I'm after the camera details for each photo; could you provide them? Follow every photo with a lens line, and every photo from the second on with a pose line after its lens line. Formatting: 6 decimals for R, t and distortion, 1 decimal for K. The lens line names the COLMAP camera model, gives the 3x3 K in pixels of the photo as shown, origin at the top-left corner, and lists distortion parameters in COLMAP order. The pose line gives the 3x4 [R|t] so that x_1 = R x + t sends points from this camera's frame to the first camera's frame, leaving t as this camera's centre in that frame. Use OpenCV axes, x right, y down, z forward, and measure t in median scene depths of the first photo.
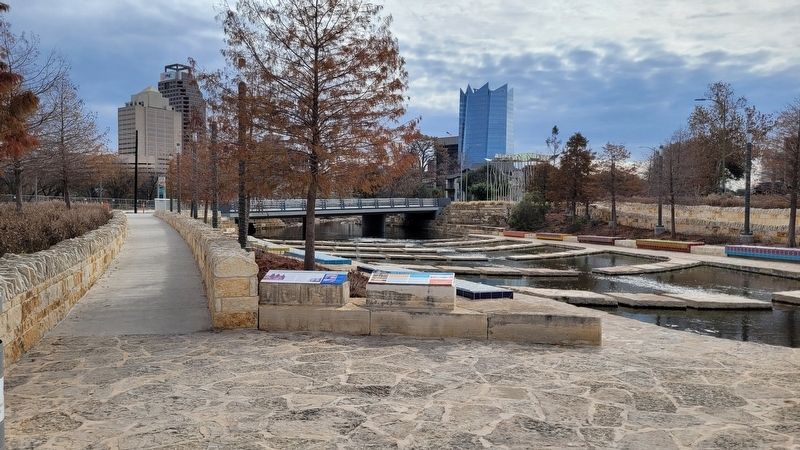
lens RADIAL K [[574.0, 0, 400.0], [0, 574.0, 225.0], [0, 0, 1]] dist [0.032234, -0.005319]
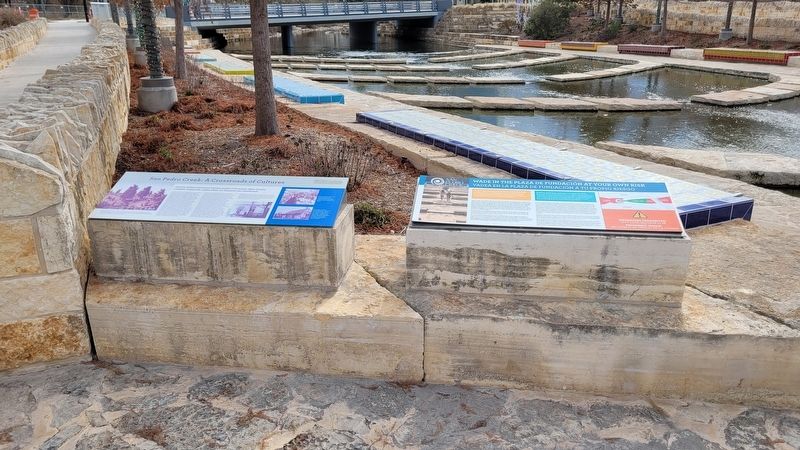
lens RADIAL K [[574.0, 0, 400.0], [0, 574.0, 225.0], [0, 0, 1]] dist [0.032234, -0.005319]
pose [[0.999724, -0.018632, 0.014340, -0.014654], [0.013185, 0.949274, 0.314172, -0.000215], [-0.019466, -0.313896, 0.949258, 0.150703]]
